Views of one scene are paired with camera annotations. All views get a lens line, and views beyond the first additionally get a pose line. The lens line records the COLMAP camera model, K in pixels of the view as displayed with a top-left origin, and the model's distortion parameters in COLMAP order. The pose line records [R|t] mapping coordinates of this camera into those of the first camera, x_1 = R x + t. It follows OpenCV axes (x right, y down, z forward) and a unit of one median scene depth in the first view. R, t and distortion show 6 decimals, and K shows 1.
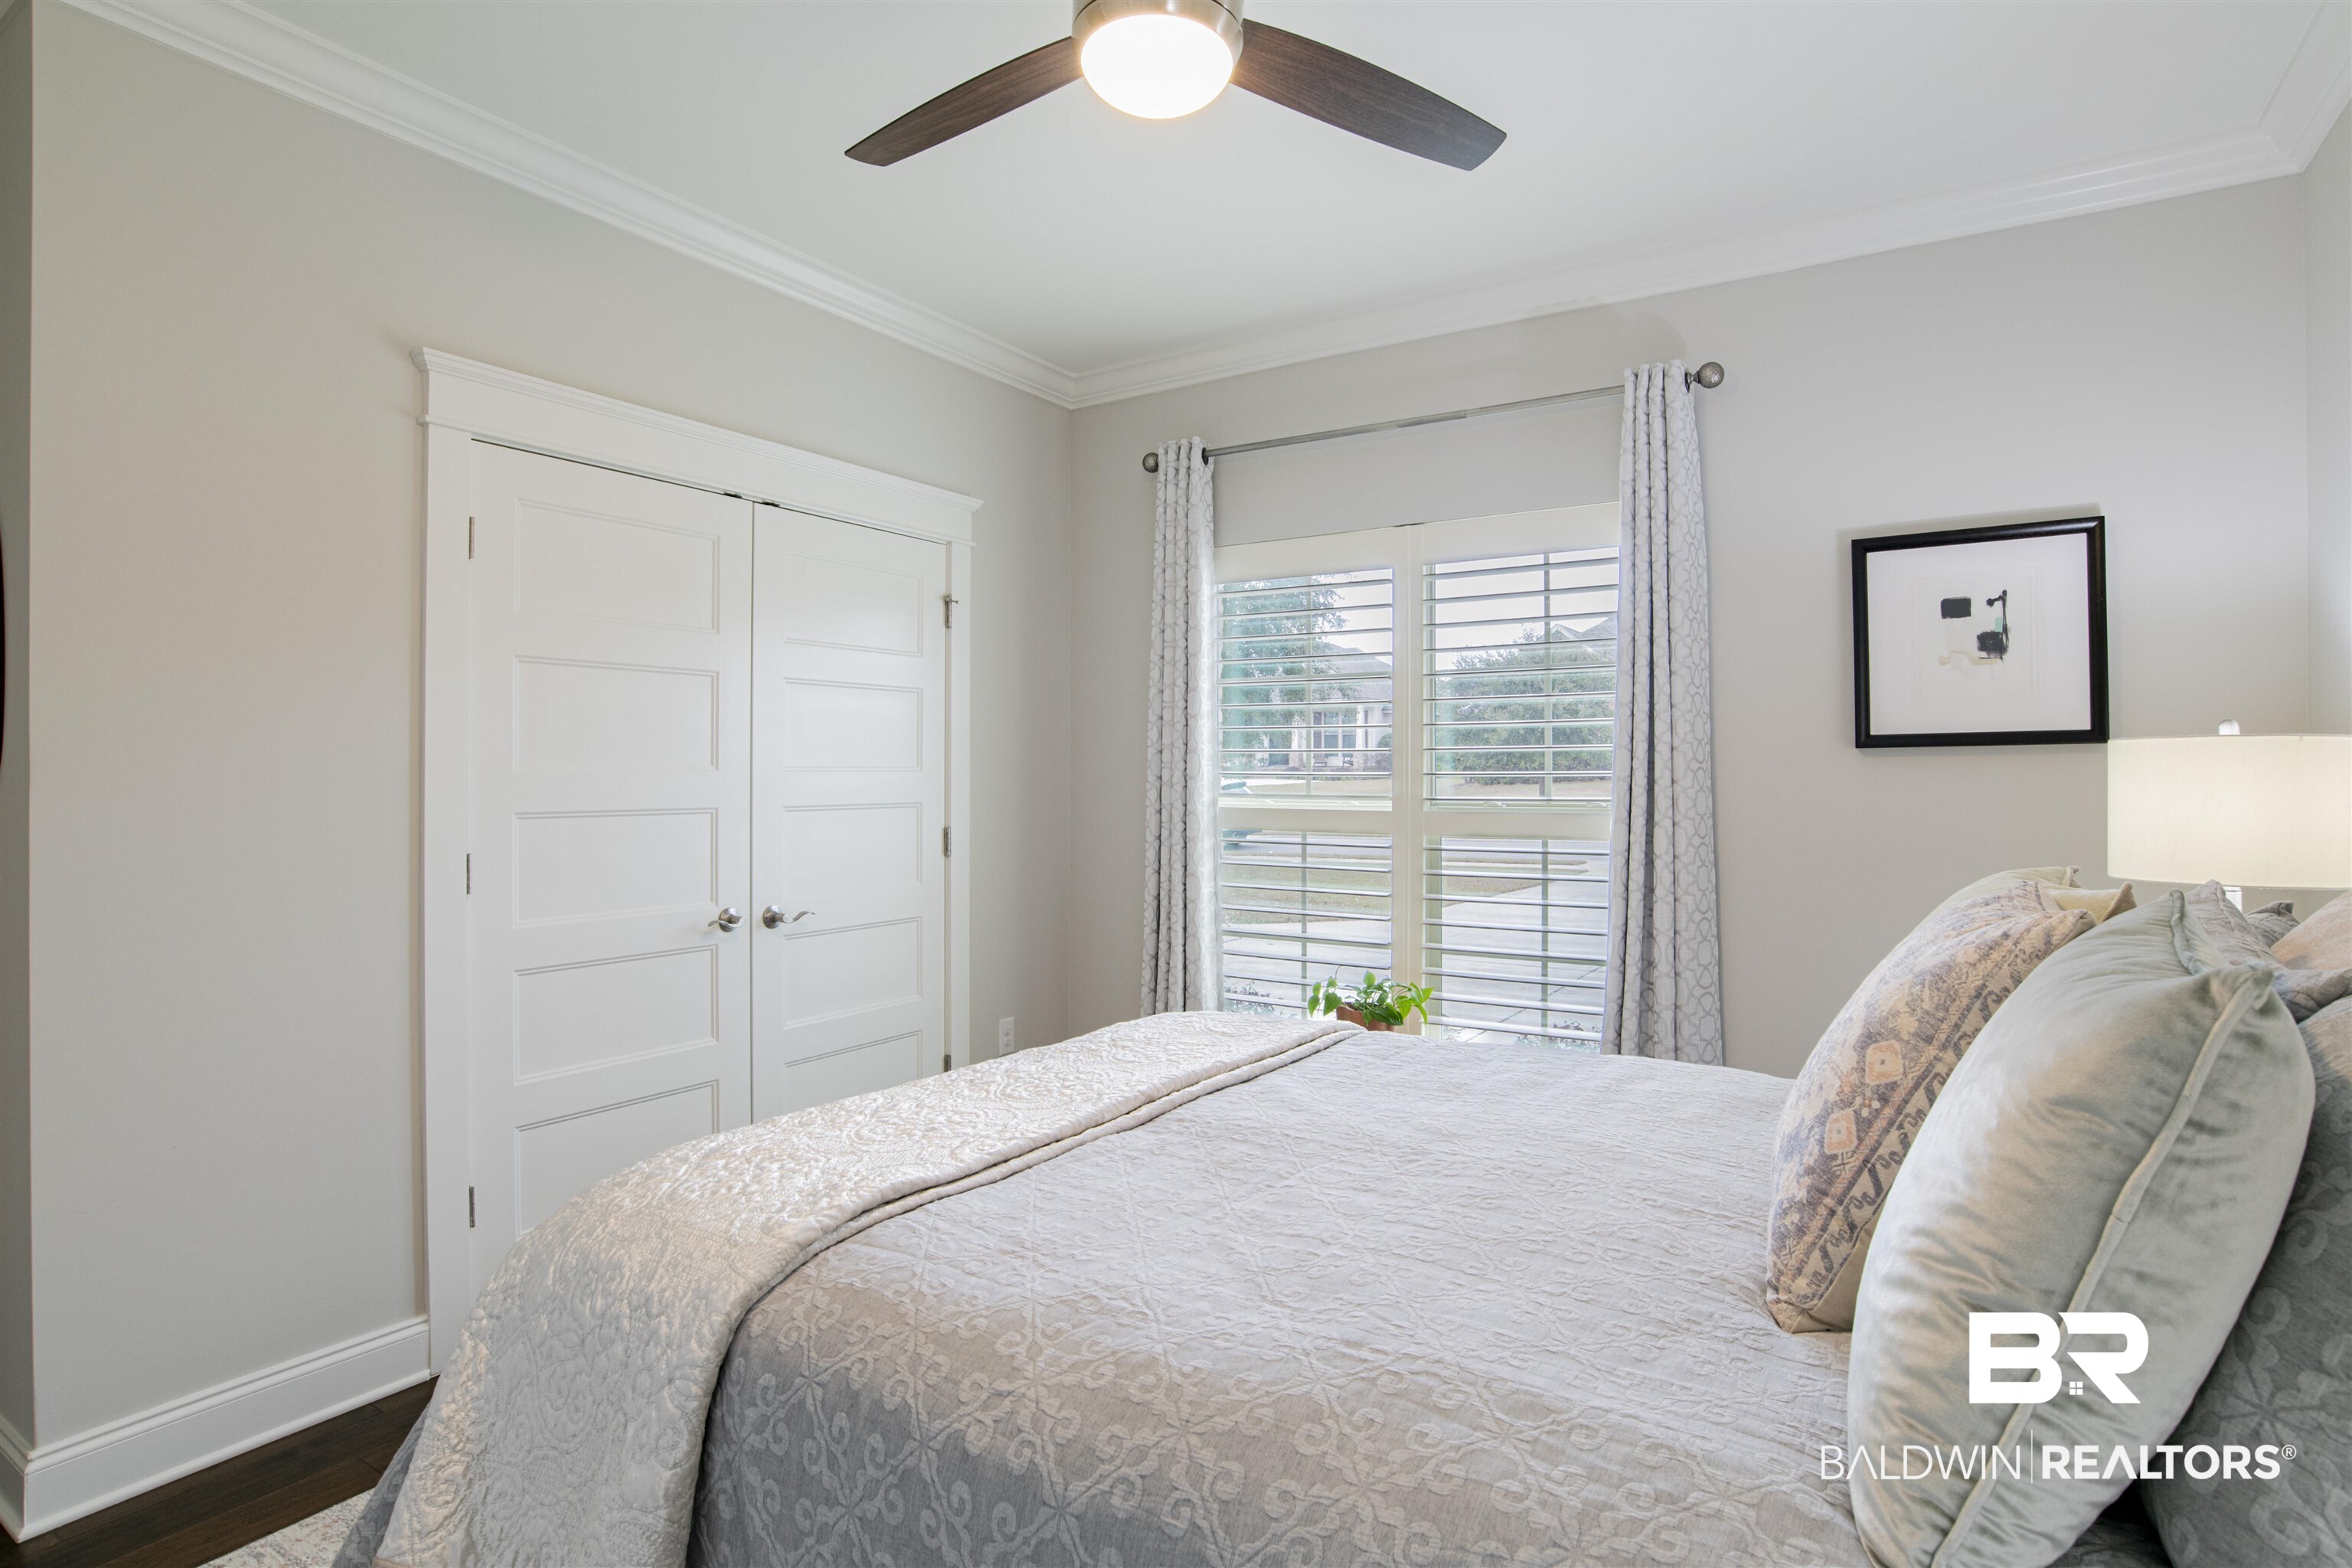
lens RADIAL K [[1327.6, 0, 1173.7], [0, 1327.6, 777.4], [0, 0, 1]] dist [-0.006691, -0.000429]
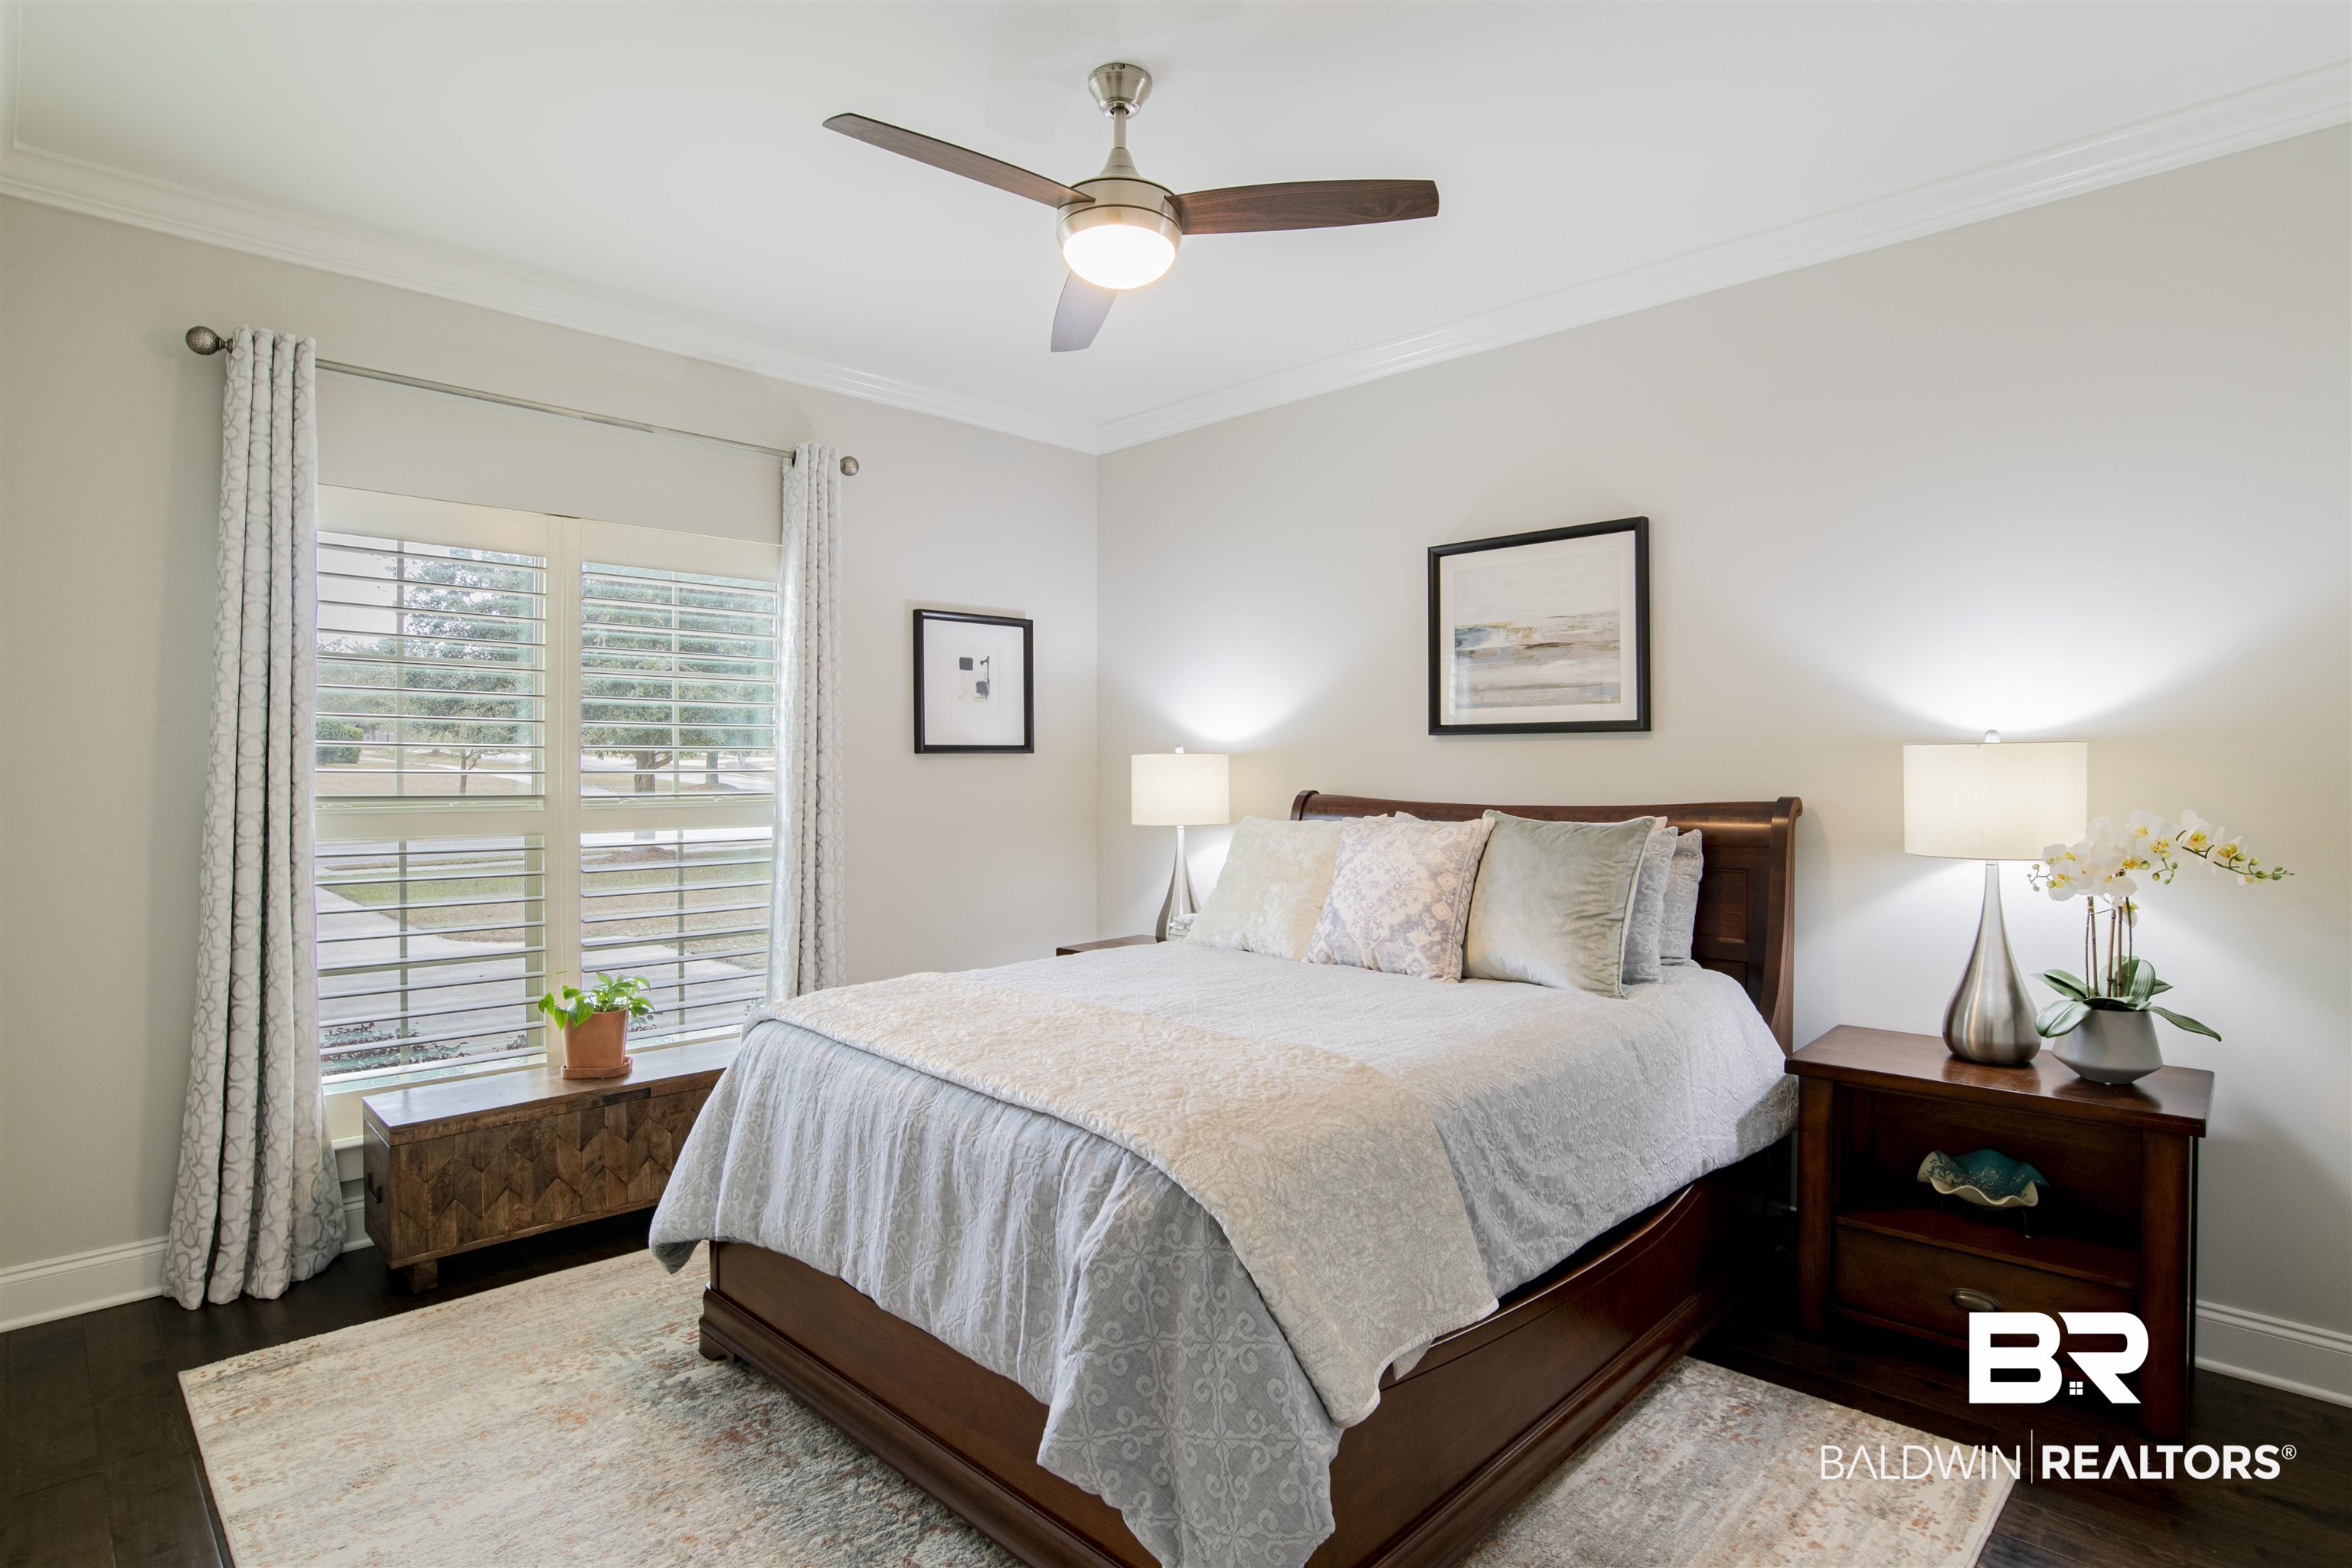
lens RADIAL K [[1195.6, 0, 1173.5], [0, 1195.6, 775.5], [0, 0, 1]] dist [-0.044739, 0.003621]
pose [[0.221554, -0.001846, 0.975146, -0.682796], [0.001123, 0.999998, 0.001638, -0.000775], [-0.975147, 0.000733, 0.221556, 0.445557]]
